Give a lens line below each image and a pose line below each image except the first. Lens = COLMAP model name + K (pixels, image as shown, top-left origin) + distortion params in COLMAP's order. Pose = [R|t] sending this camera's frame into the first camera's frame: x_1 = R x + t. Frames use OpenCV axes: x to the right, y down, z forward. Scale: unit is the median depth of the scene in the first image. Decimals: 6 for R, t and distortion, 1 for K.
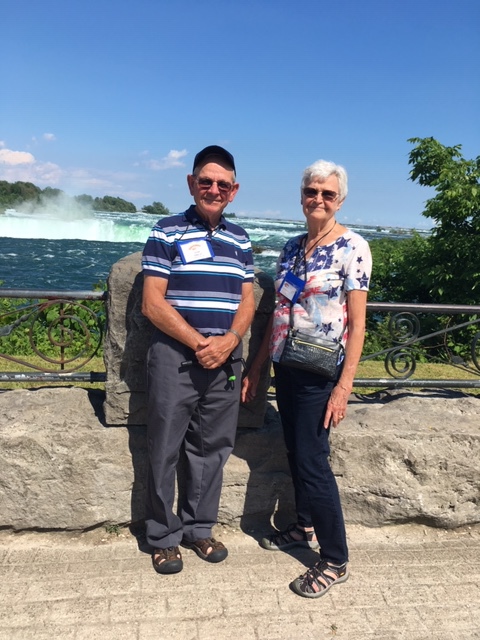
lens RADIAL K [[552.2, 0, 238.8], [0, 552.2, 332.7], [0, 0, 1]] dist [0.054547, -0.042647]
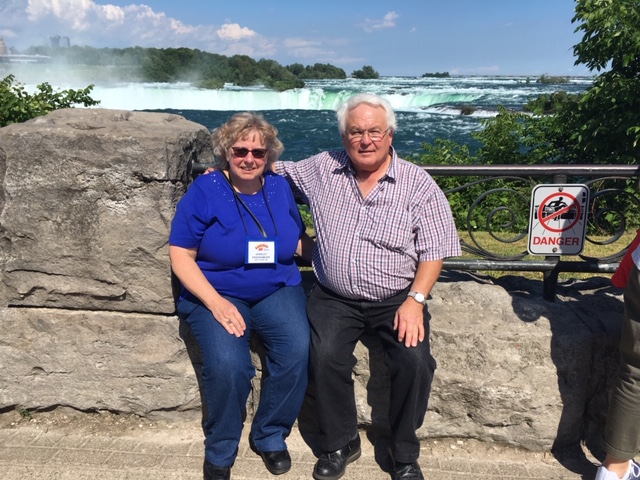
lens RADIAL K [[552.2, 0, 324.9], [0, 552.2, 243.4], [0, 0, 1]] dist [0.054547, -0.042647]
pose [[0.973439, 0.009639, -0.228745, 0.452921], [0.008462, 0.996916, 0.078019, -0.004259], [0.228791, -0.077882, 0.970355, 0.205178]]
